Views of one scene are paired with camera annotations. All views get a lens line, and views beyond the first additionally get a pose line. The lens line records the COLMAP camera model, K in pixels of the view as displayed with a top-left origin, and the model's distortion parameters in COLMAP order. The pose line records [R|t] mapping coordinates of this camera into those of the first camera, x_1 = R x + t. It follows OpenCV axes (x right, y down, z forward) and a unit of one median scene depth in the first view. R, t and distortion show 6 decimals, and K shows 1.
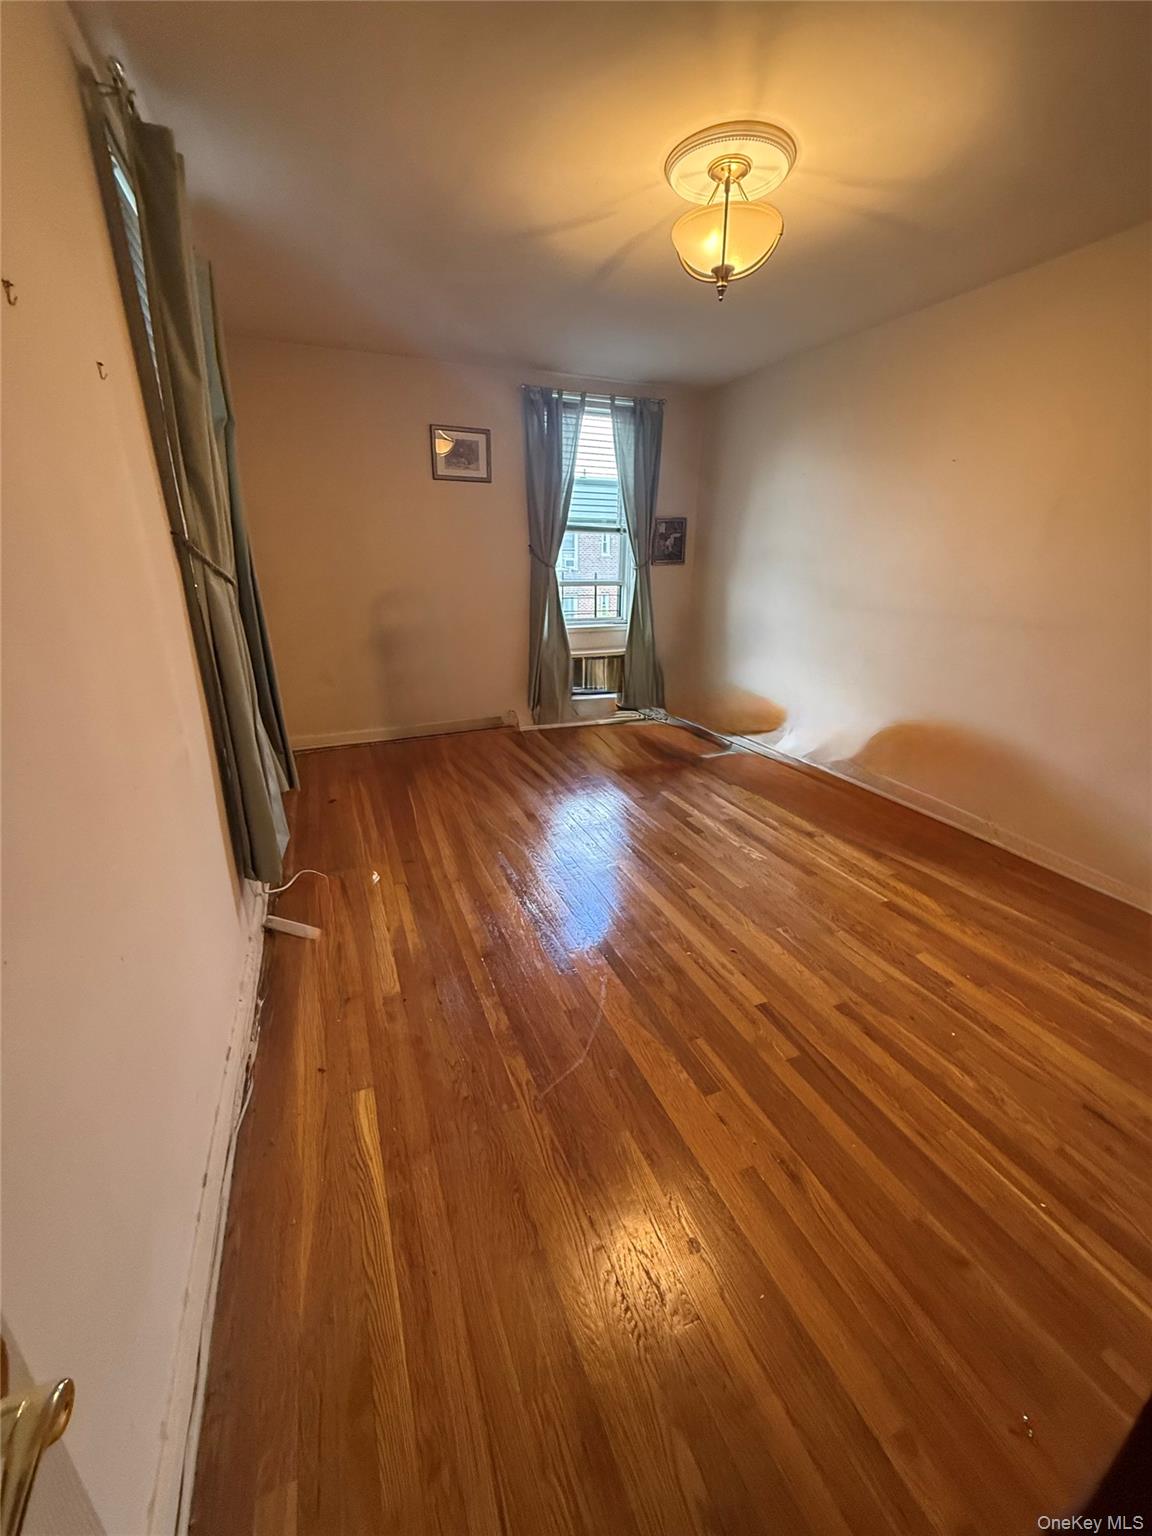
lens RADIAL K [[617.6, 0, 572.5], [0, 617.6, 768.3], [0, 0, 1]] dist [0.001475, 0.000061]
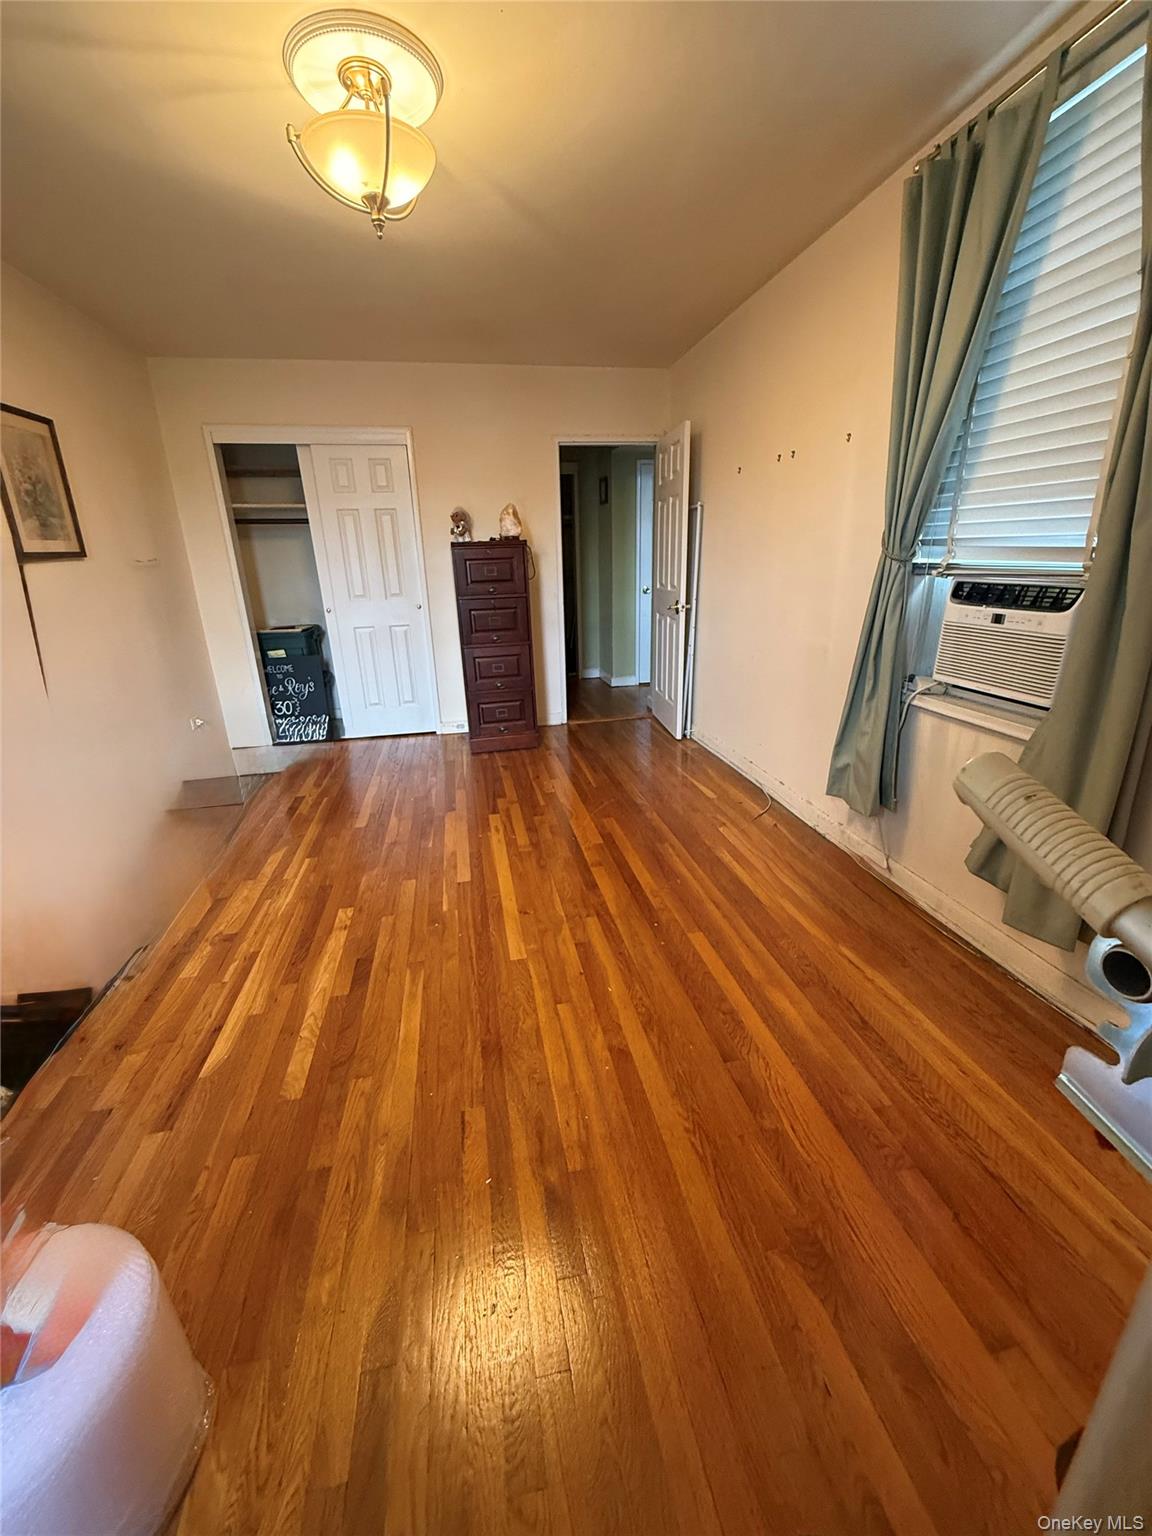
lens RADIAL K [[617.6, 0, 575.2], [0, 617.6, 767.8], [0, 0, 1]] dist [0.001475, 0.000061]
pose [[-0.980827, -0.047196, 0.189082, -0.180589], [0.081383, 0.782389, 0.617449, -0.600549], [-0.177077, 0.620999, -0.763547, 1.766431]]
